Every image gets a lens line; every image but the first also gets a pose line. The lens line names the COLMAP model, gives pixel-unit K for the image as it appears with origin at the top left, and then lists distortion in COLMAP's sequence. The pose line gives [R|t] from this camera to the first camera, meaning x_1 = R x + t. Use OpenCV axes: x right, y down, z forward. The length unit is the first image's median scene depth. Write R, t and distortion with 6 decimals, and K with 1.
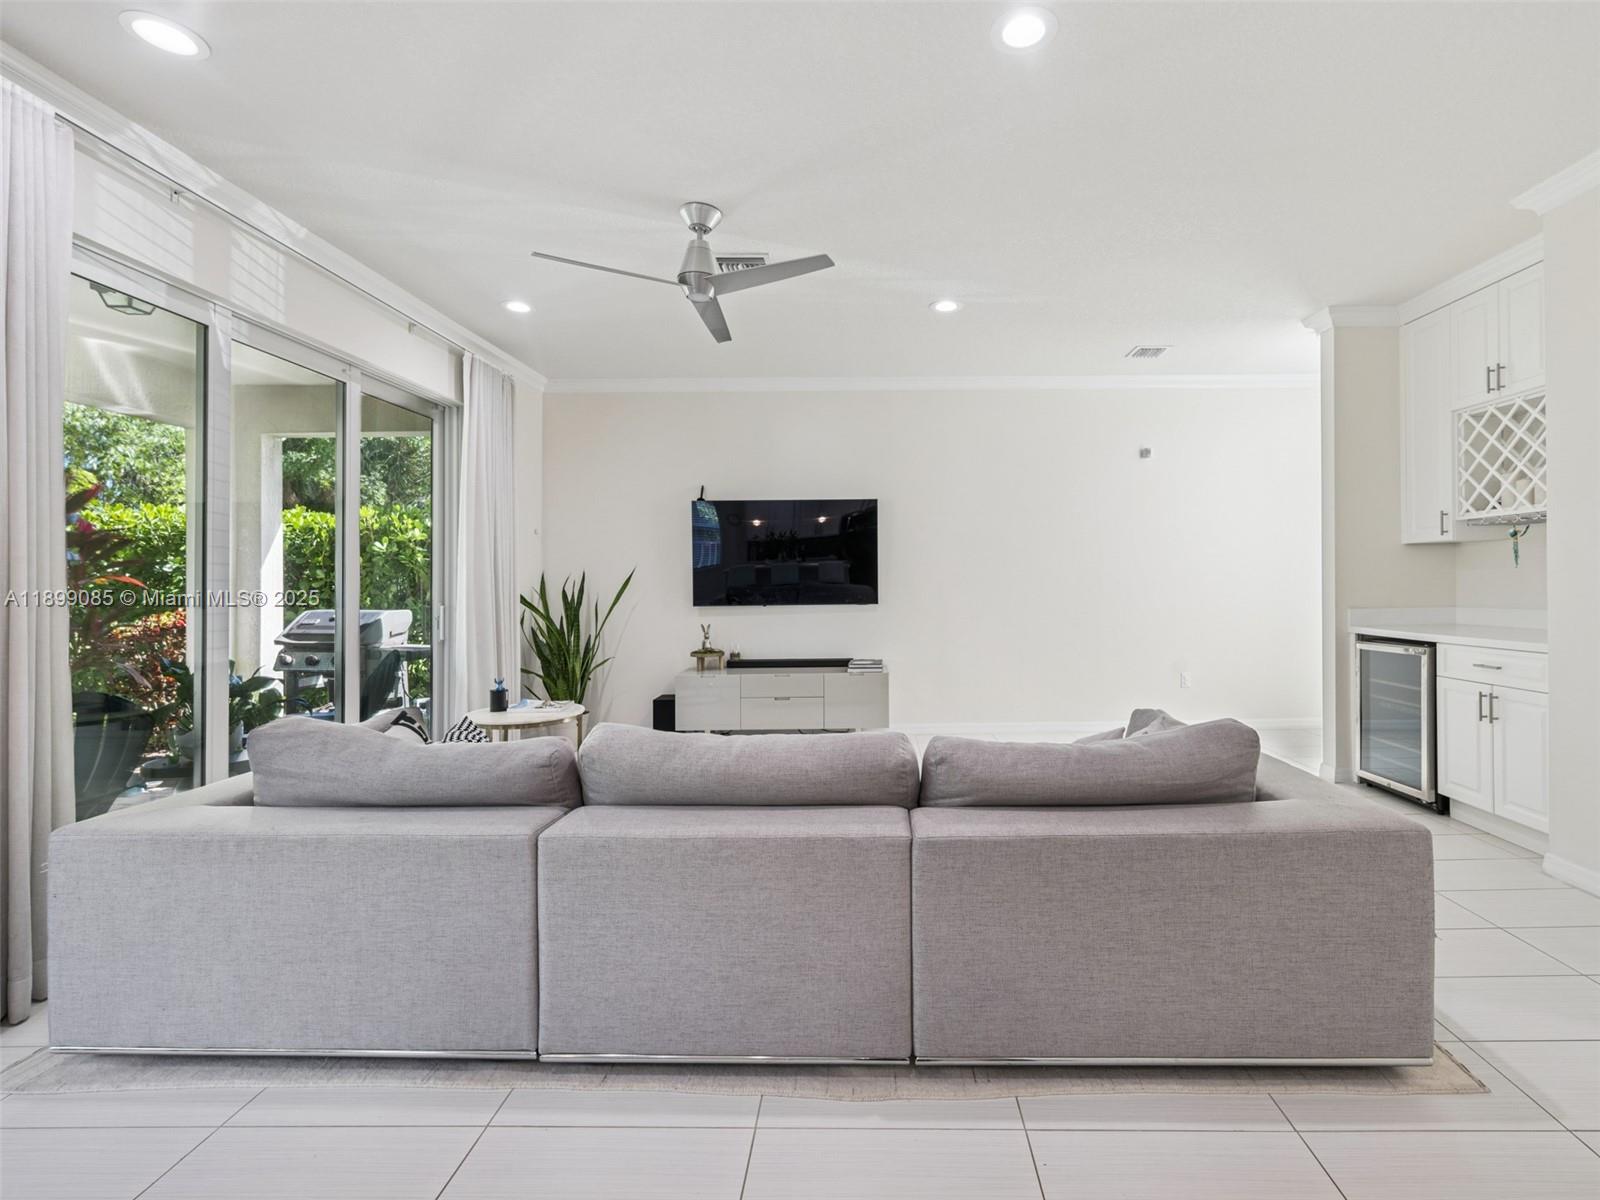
lens RADIAL K [[743.6, 0, 867.9], [0, 743.6, 559.0], [0, 0, 1]] dist [-0.019172, -0.000129]
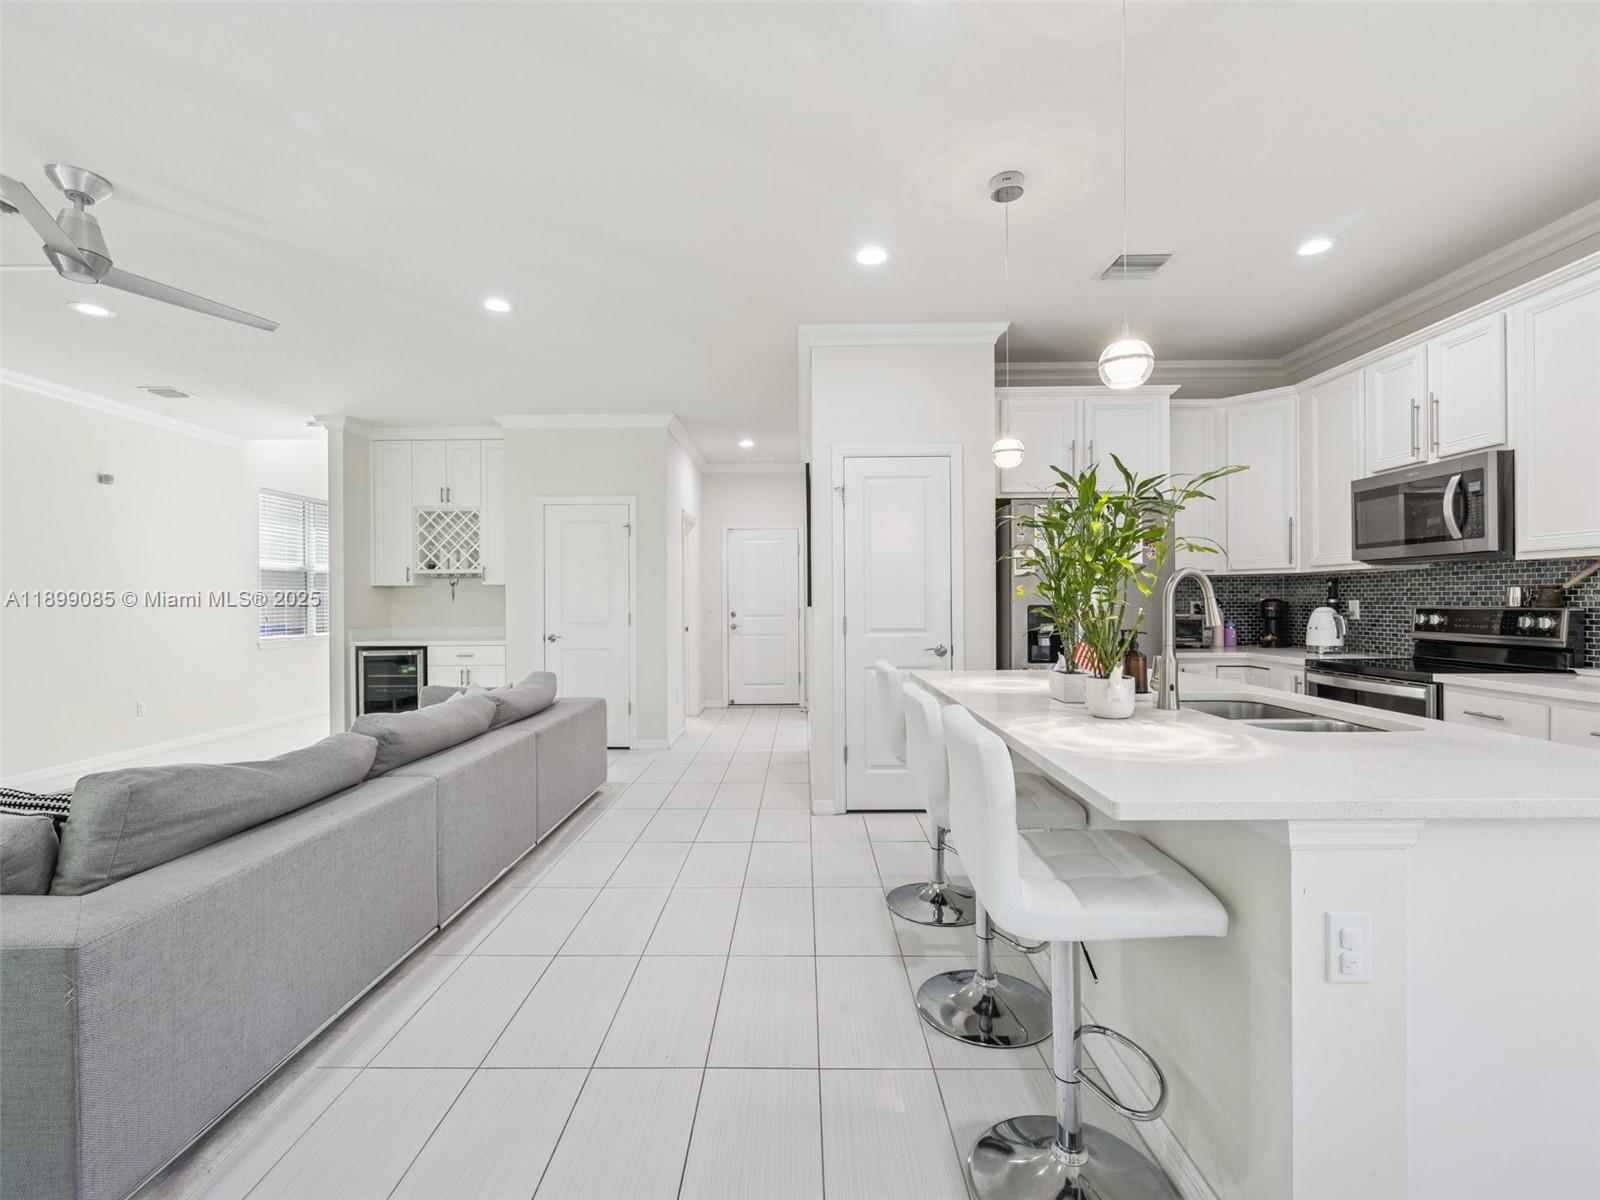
lens RADIAL K [[756.9, 0, 795.1], [0, 756.9, 588.8], [0, 0, 1]] dist [0.001082, 0.001358]
pose [[0.011305, 0.028586, 0.999527, -0.921555], [-0.024722, 0.999294, -0.028299, 0.009055], [-0.999630, -0.024390, 0.012004, 0.130051]]
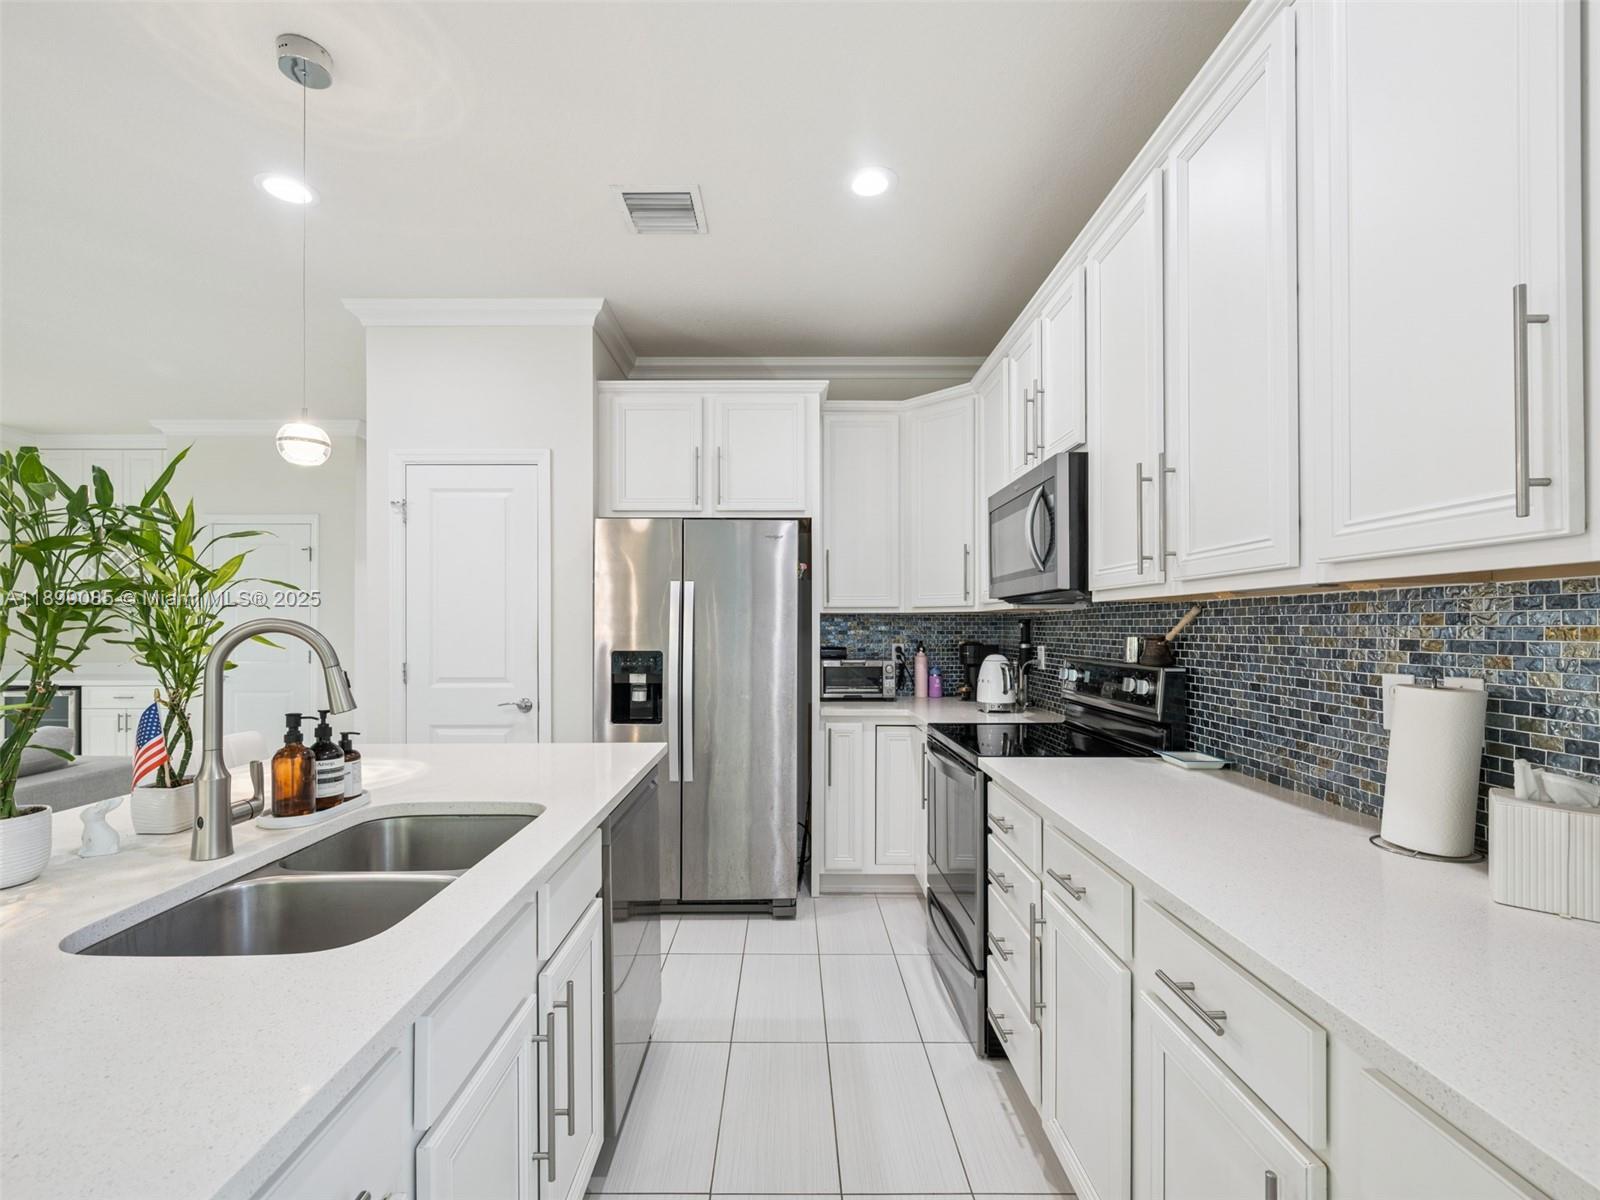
lens RADIAL K [[731.5, 0, 803.7], [0, 731.5, 608.4], [0, 0, 1]] dist [0.001583, 0.000137]
pose [[-0.003291, 0.037512, 0.999291, -0.668143], [-0.031653, 0.998792, -0.037597, -0.030494], [-0.999493, -0.031754, -0.002099, -0.413554]]
